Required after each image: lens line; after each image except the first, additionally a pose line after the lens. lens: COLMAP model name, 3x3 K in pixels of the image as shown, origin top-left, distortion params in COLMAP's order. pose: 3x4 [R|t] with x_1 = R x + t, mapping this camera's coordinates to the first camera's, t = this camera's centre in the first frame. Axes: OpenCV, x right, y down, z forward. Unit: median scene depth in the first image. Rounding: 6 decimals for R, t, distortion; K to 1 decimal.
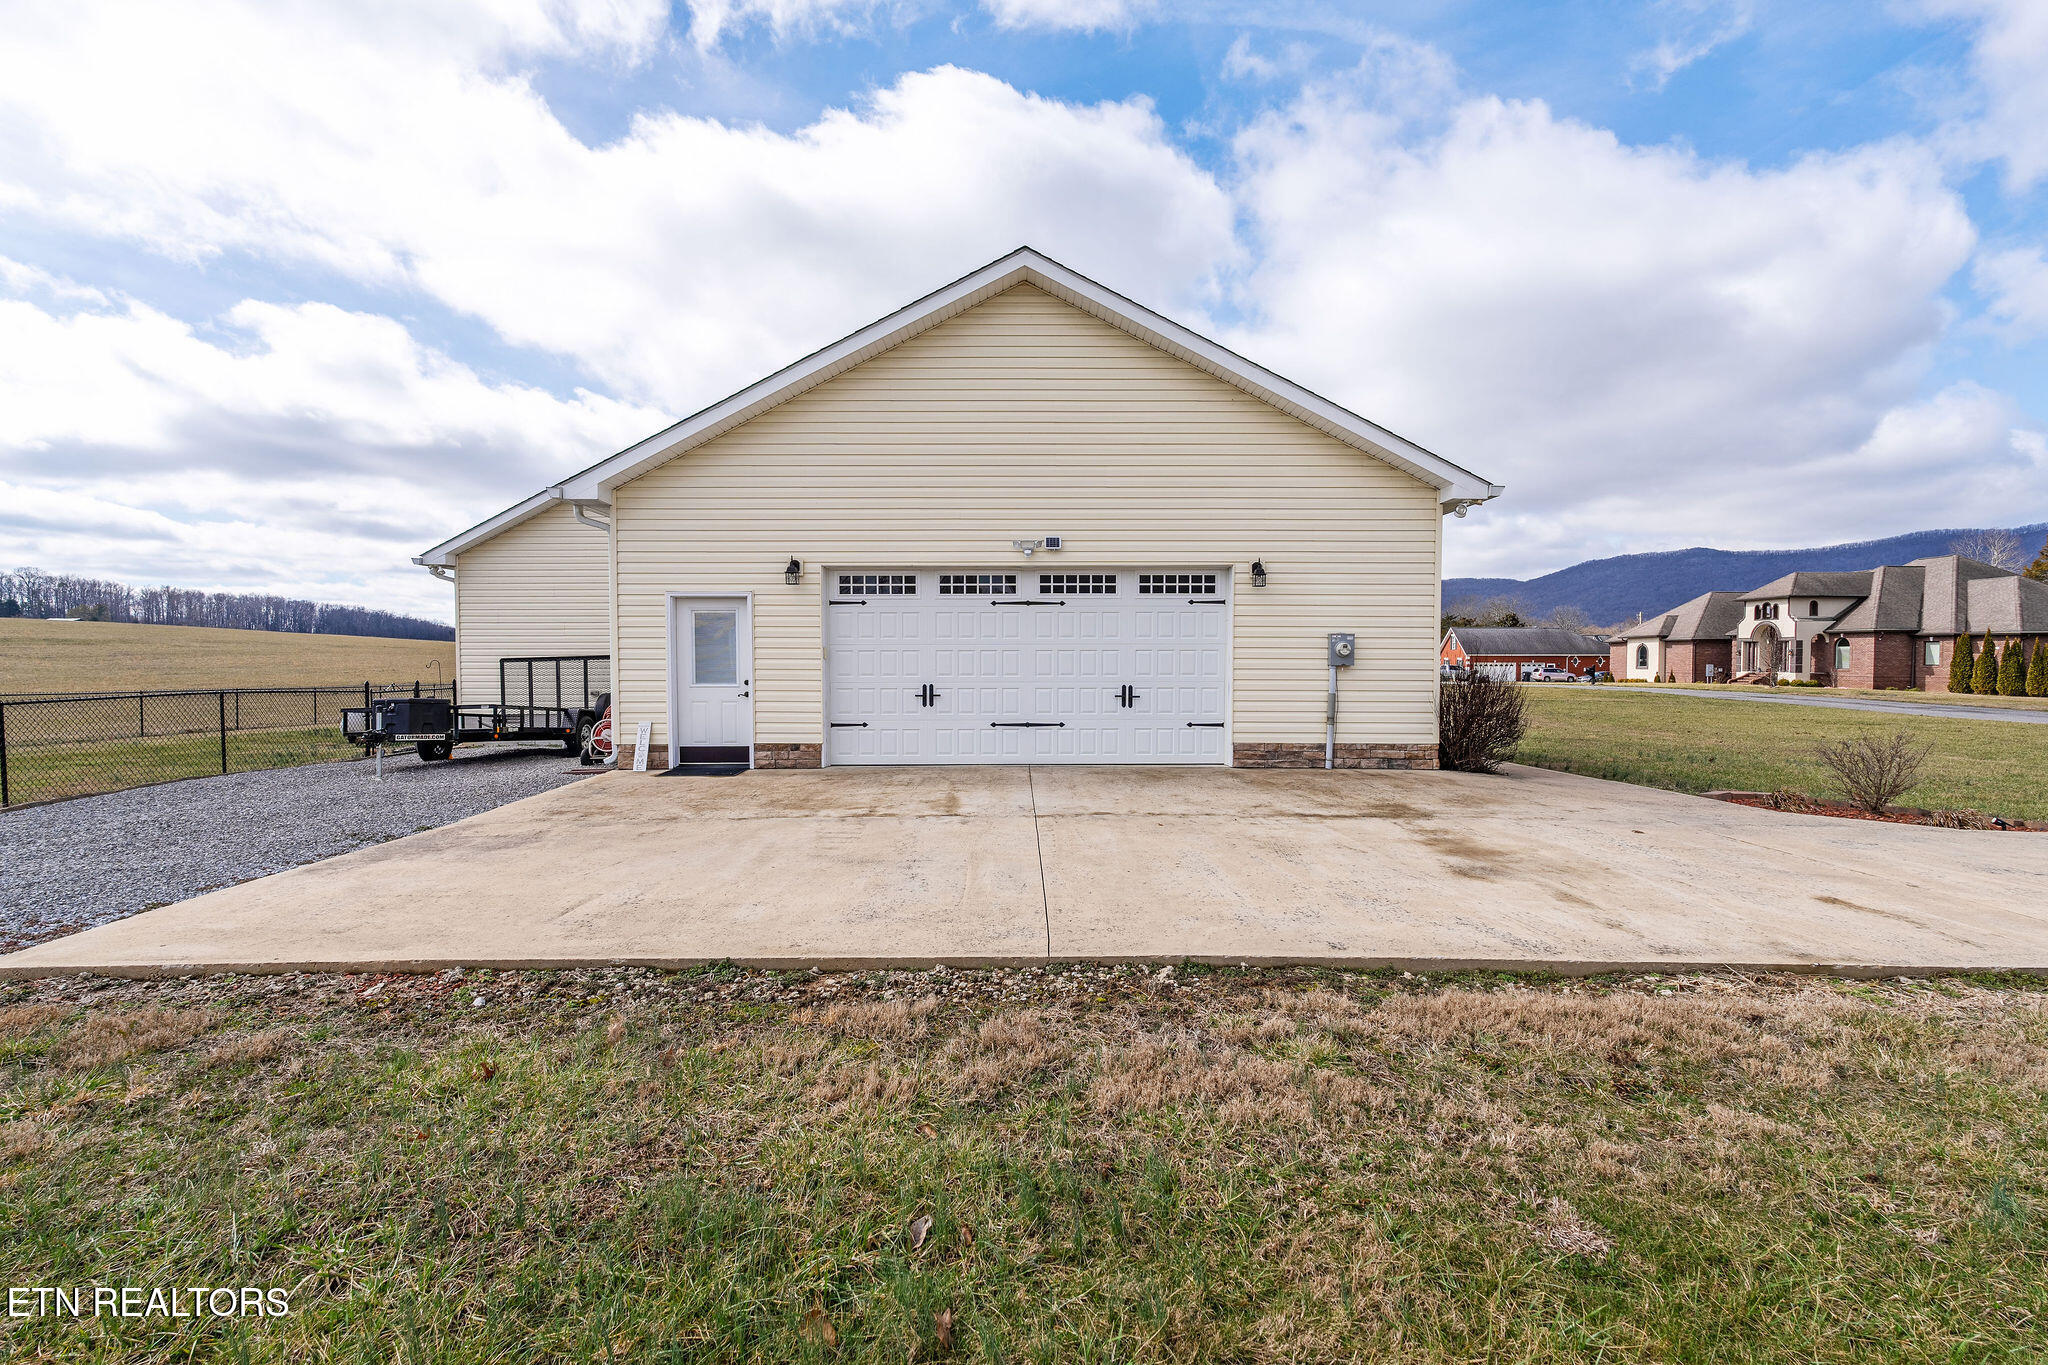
lens RADIAL K [[933.8, 0, 1028.1], [0, 933.8, 674.2], [0, 0, 1]] dist [-0.002182, 0.000239]
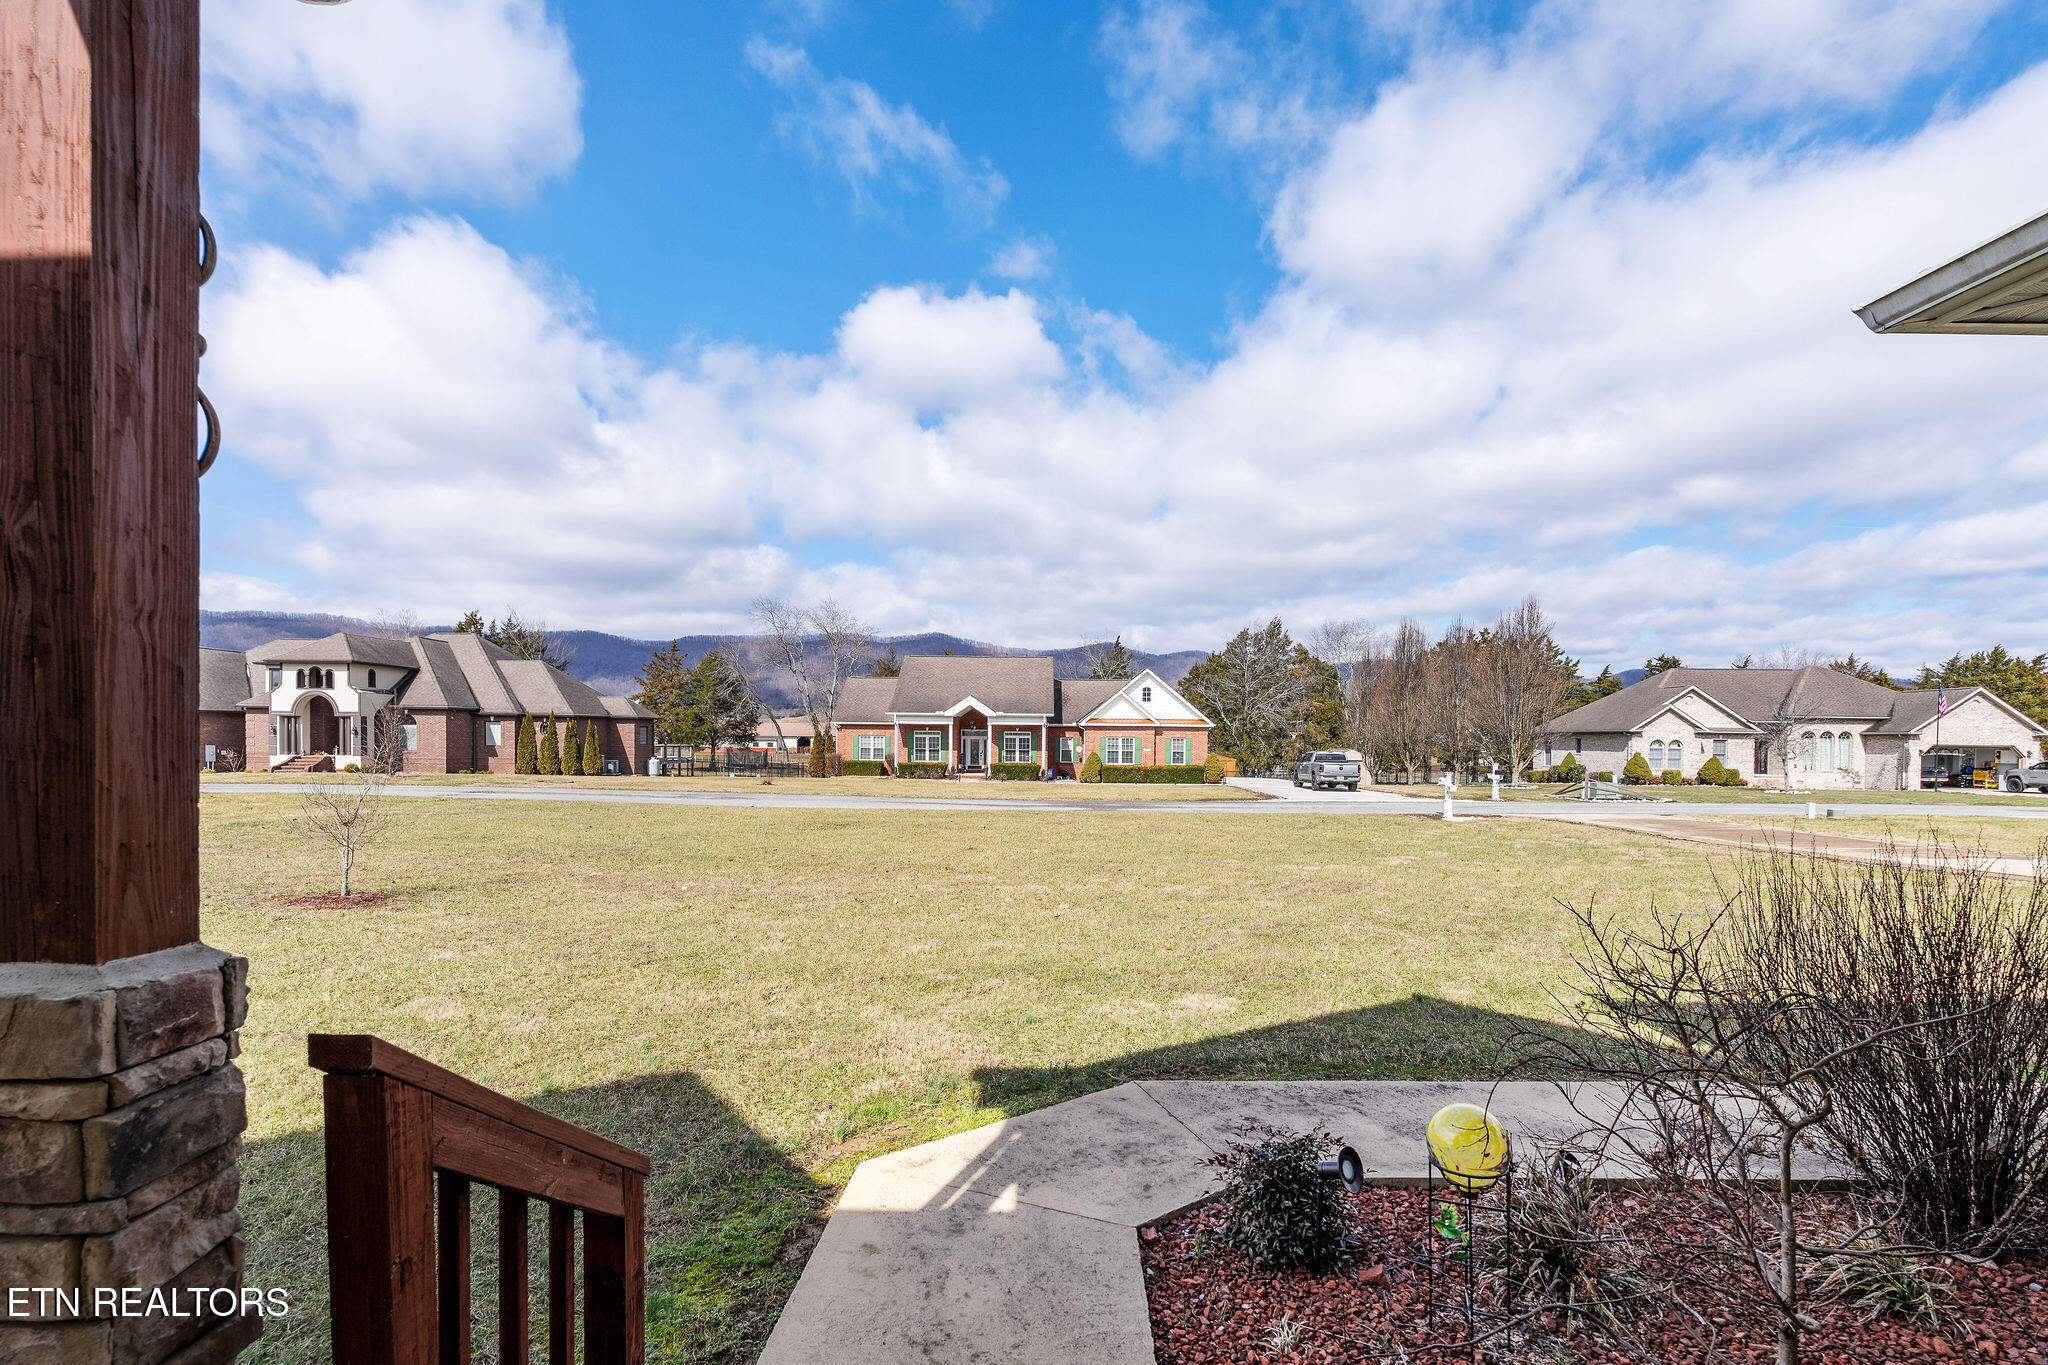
lens RADIAL K [[933.8, 0, 1024.6], [0, 933.8, 742.1], [0, 0, 1]] dist [-0.002182, 0.000239]
pose [[0.007166, -0.005800, 0.999958, 0.012788], [0.008055, 0.999951, 0.005743, -0.014125], [-0.999942, 0.008013, 0.007212, 0.423655]]
